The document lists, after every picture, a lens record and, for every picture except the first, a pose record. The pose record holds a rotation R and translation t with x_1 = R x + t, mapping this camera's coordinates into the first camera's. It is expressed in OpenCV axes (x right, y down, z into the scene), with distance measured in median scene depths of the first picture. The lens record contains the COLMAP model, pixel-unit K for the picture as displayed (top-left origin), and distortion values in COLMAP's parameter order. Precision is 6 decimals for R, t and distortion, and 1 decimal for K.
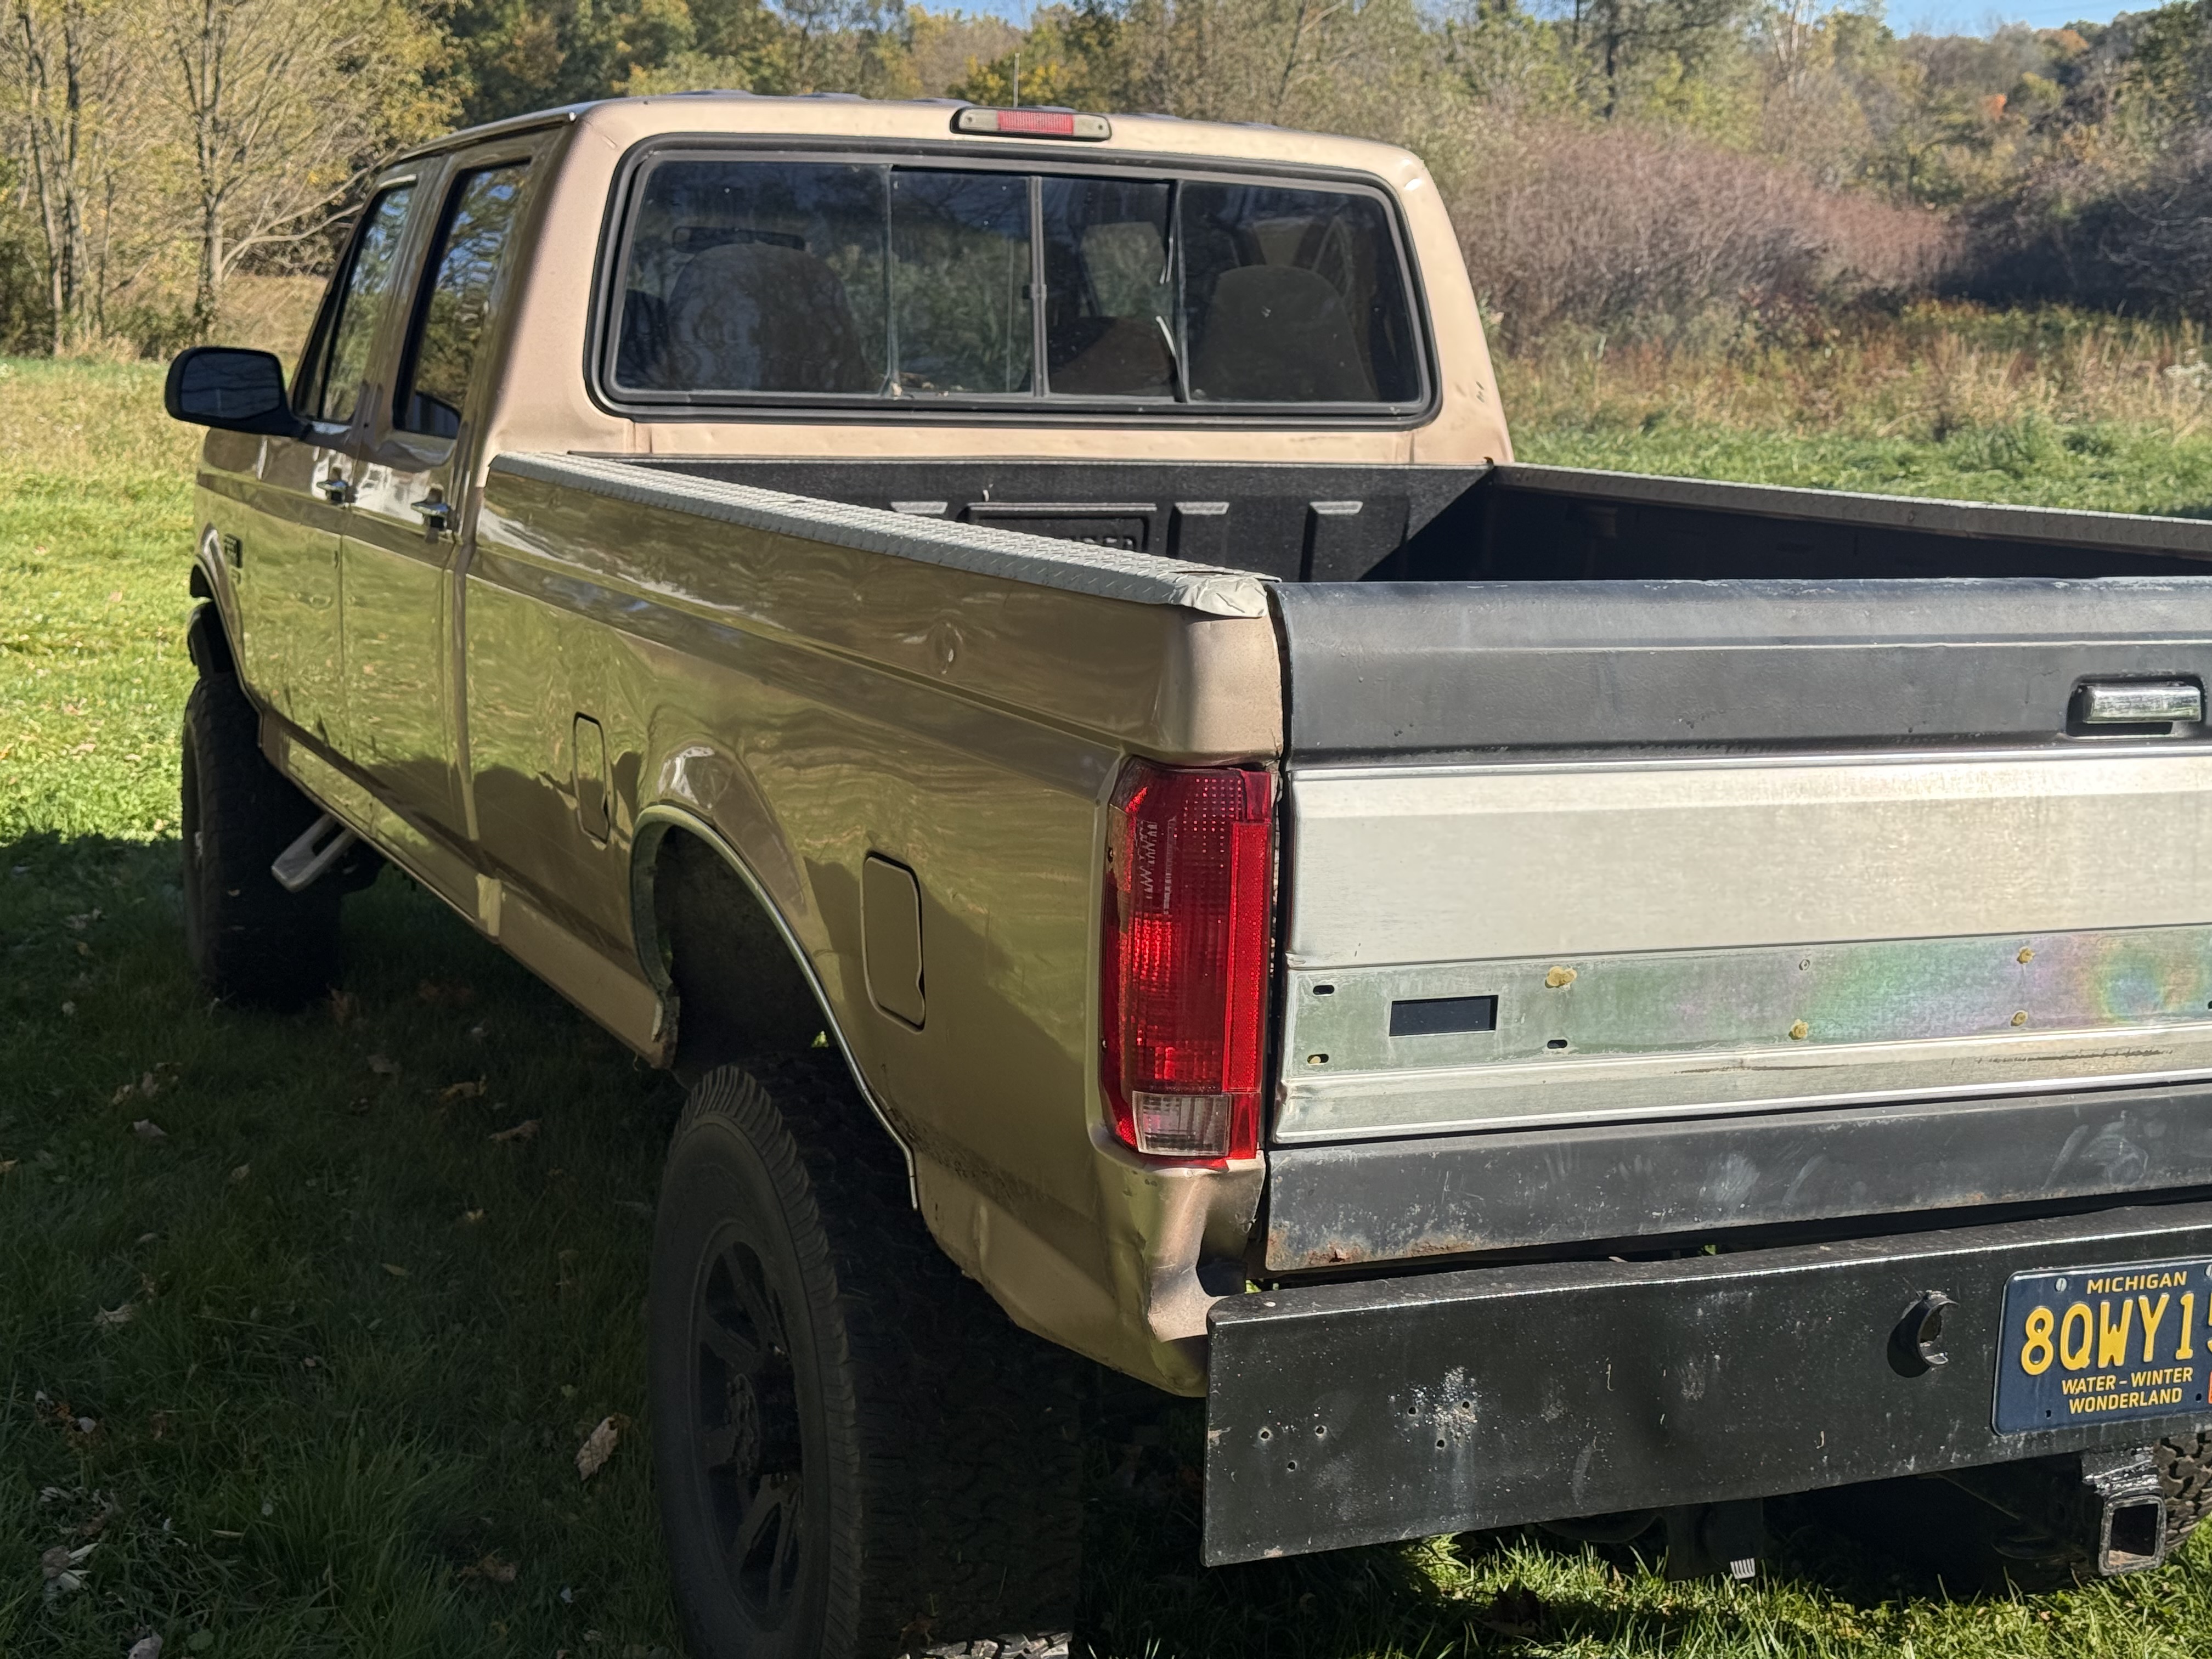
lens RADIAL K [[3127.5, 0, 1106.0], [0, 3127.5, 829.5], [0, 0, 1]] dist [0.159303, -0.194452]
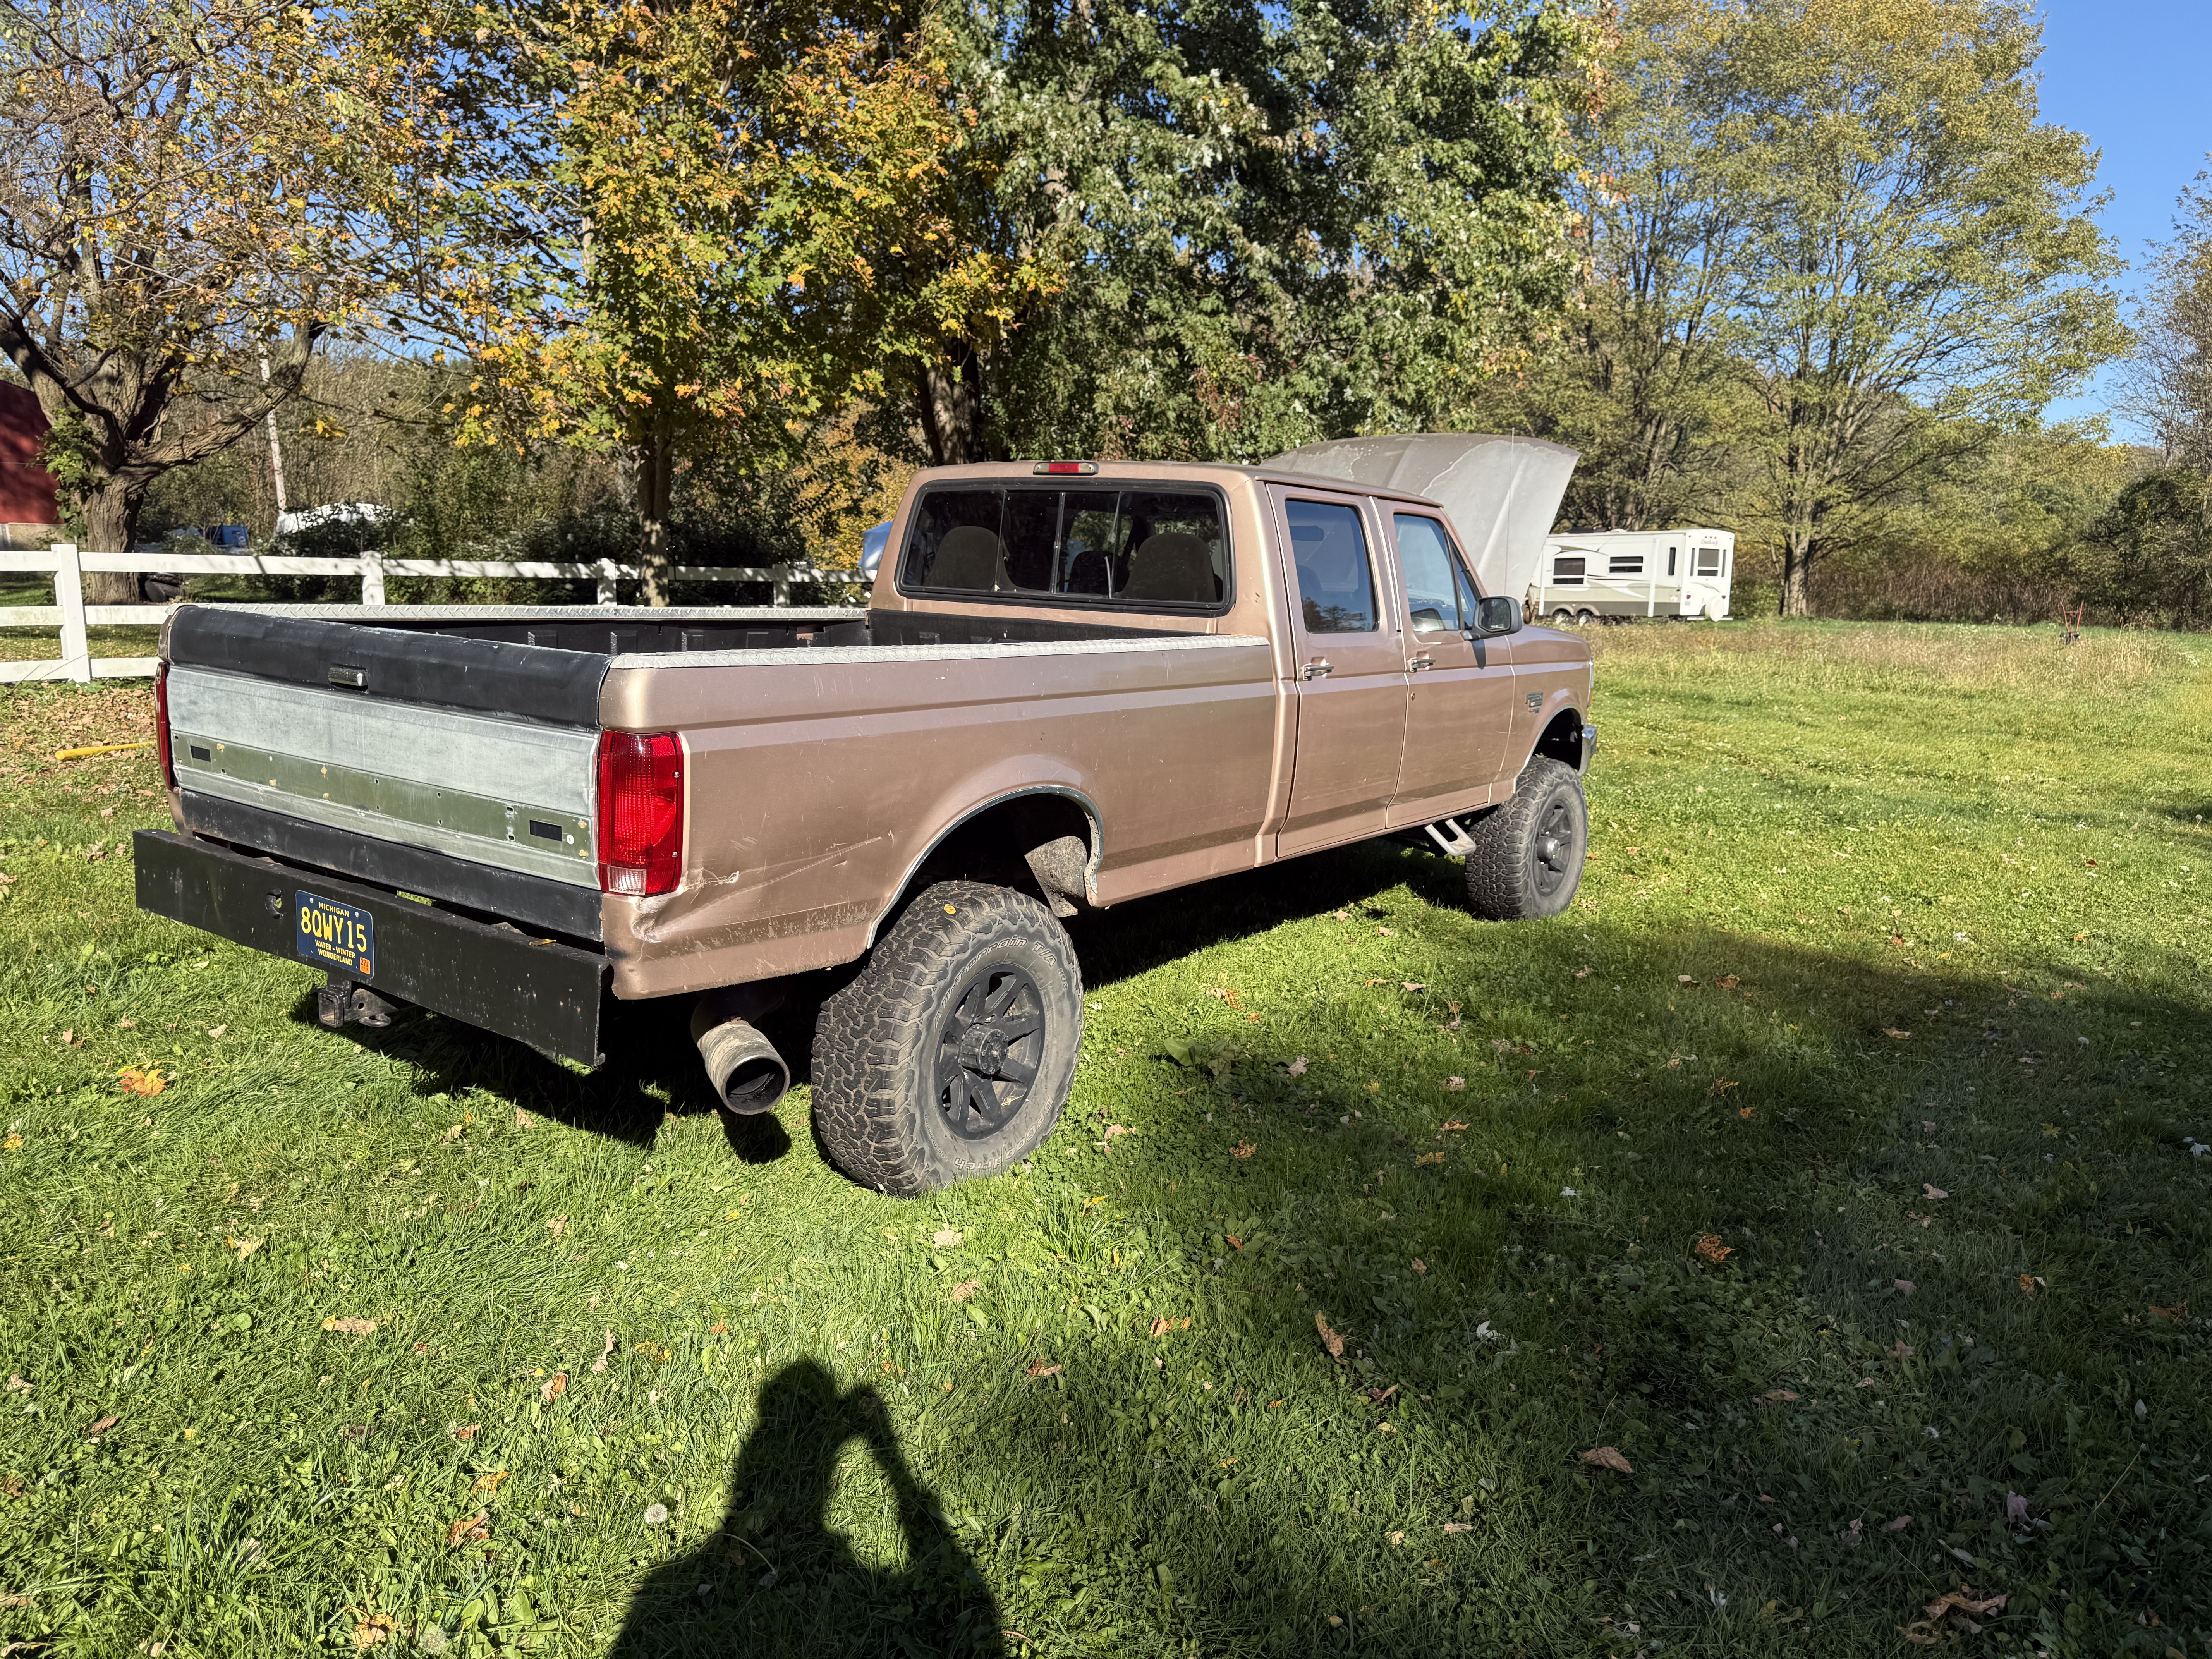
lens RADIAL K [[1561.7, 0, 1098.2], [0, 1561.7, 838.8], [0, 0, 1]] dist [0.129105, -0.179996]
pose [[0.510628, 0.145092, -0.847471, 1.675527], [-0.158528, 0.984648, 0.073059, -0.097700], [0.845061, 0.097042, 0.525789, 0.844335]]
